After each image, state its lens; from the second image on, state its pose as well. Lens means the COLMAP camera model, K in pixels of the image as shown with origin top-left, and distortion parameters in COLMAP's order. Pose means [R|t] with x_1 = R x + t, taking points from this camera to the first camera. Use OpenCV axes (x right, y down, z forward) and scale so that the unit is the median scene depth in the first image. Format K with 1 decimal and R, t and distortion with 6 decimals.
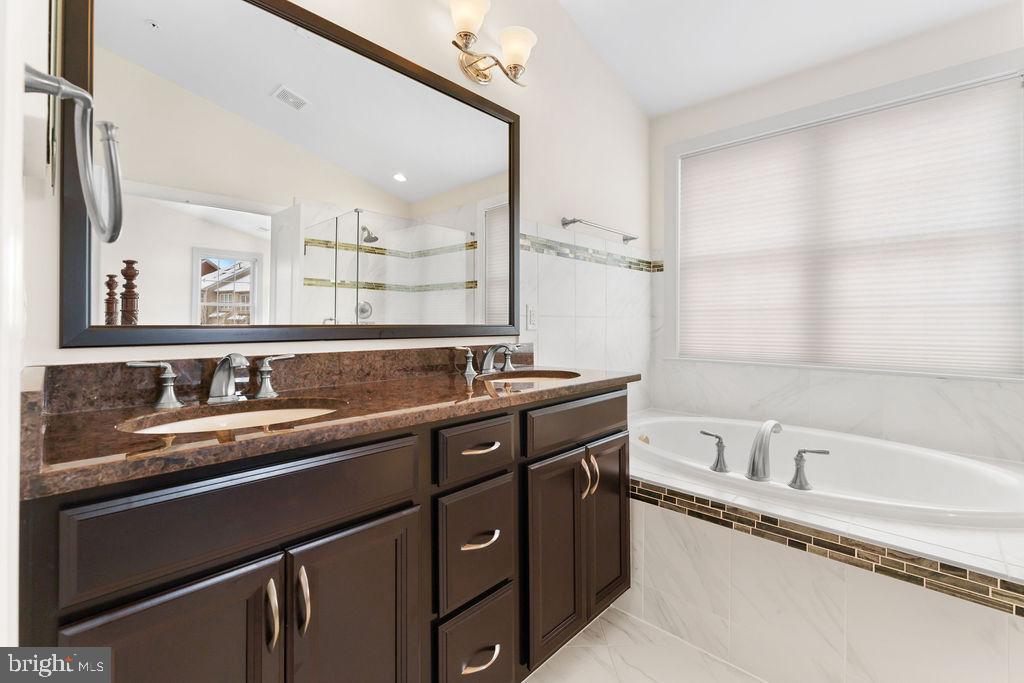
lens RADIAL K [[446.9, 0, 510.3], [0, 446.9, 321.2], [0, 0, 1]] dist [-0.002434, -0.000273]
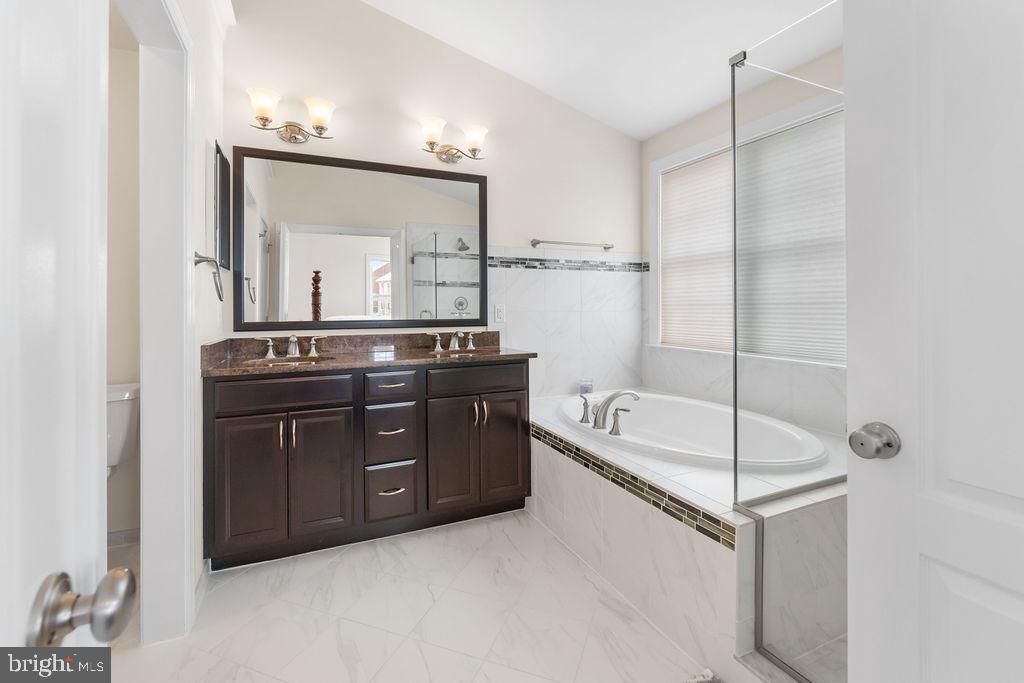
lens RADIAL K [[446.9, 0, 496.2], [0, 446.9, 308.7], [0, 0, 1]] dist [-0.002434, -0.000273]
pose [[0.925020, -0.004713, -0.379888, 0.719155], [0.007416, 0.999957, 0.005652, -0.038945], [0.379845, -0.008046, 0.925015, -0.414884]]
